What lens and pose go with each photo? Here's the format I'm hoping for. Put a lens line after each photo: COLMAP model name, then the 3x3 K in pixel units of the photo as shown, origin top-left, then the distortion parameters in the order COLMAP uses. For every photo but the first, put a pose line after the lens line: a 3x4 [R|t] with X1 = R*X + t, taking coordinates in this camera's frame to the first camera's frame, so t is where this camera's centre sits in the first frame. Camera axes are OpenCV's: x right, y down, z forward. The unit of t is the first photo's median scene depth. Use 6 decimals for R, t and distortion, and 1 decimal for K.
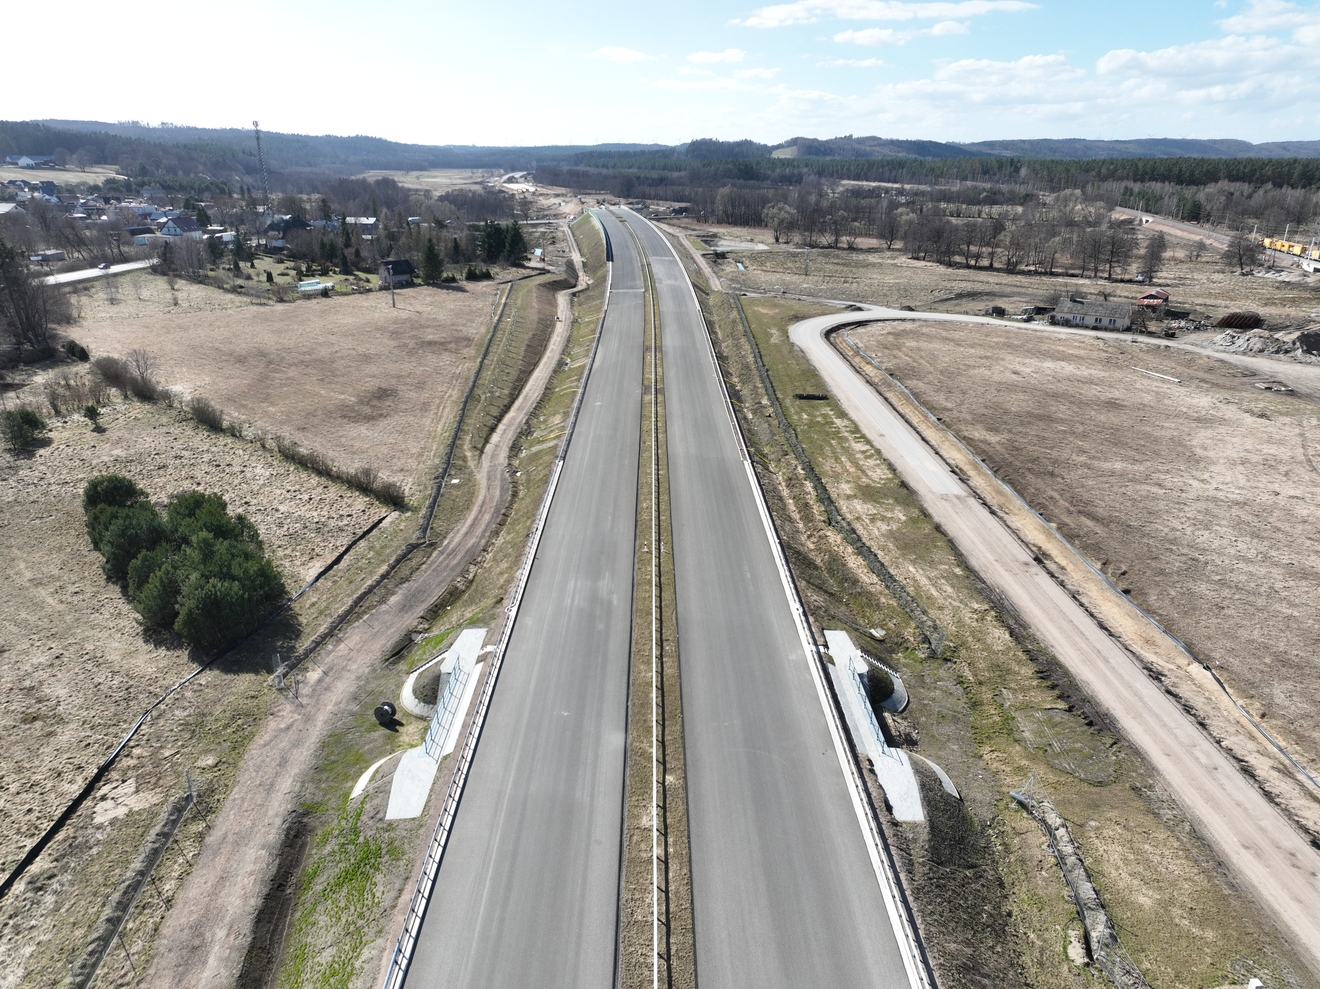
lens RADIAL K [[954.9, 0, 660.0], [0, 954.9, 494.5], [0, 0, 1]] dist [0.002280, 0.011281]
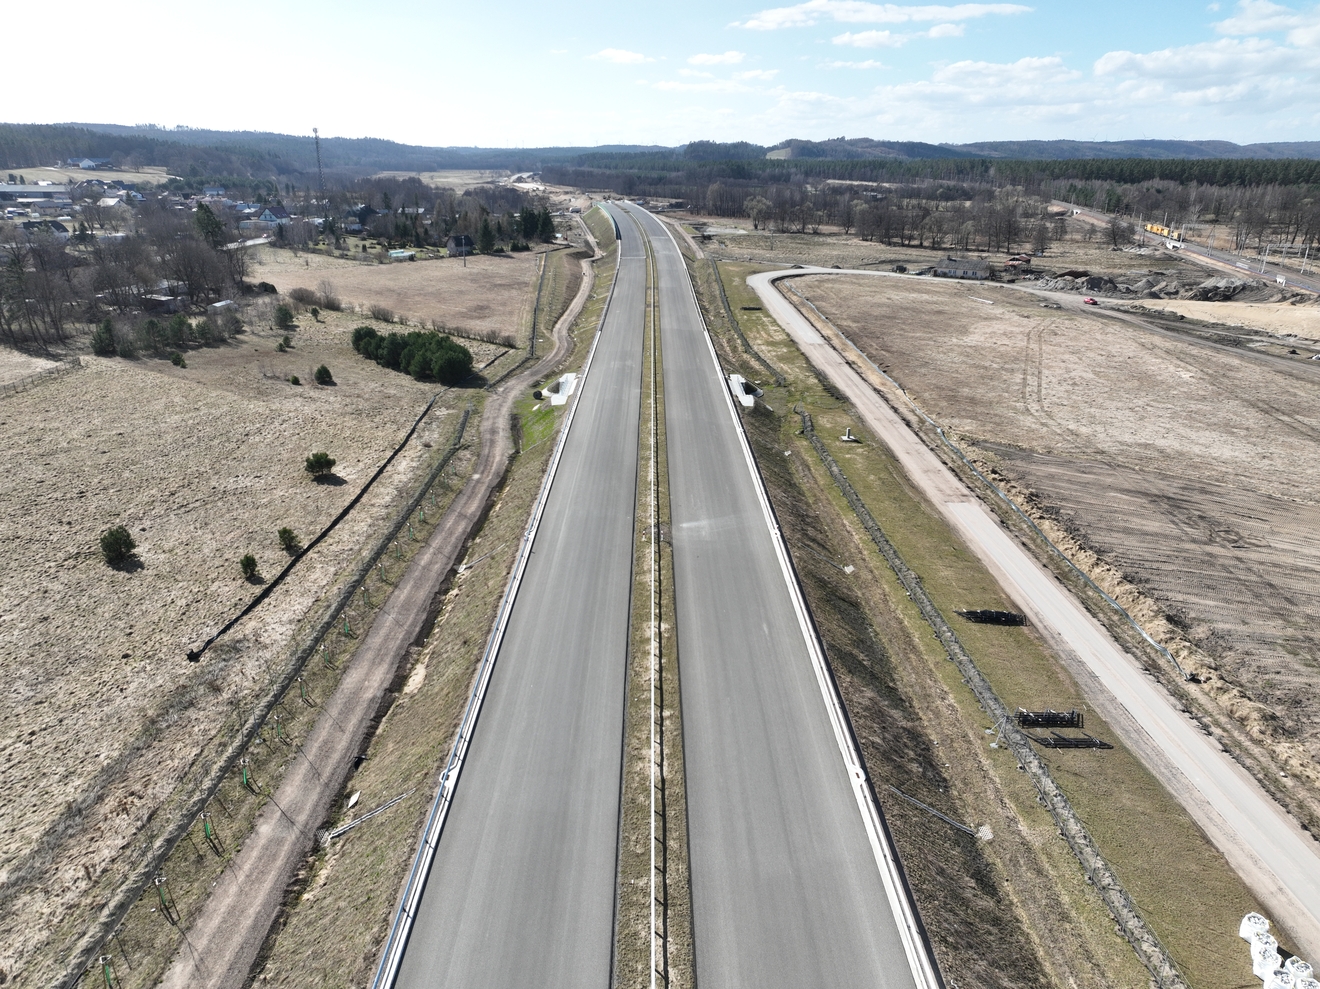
lens RADIAL K [[956.2, 0, 660.0], [0, 956.2, 494.5], [0, 0, 1]] dist [0.003663, 0.006380]
pose [[1.000000, -0.000857, -0.000195, 0.002727], [0.000856, 0.999998, -0.001644, 0.098806], [0.000196, 0.001644, 0.999999, -0.279259]]
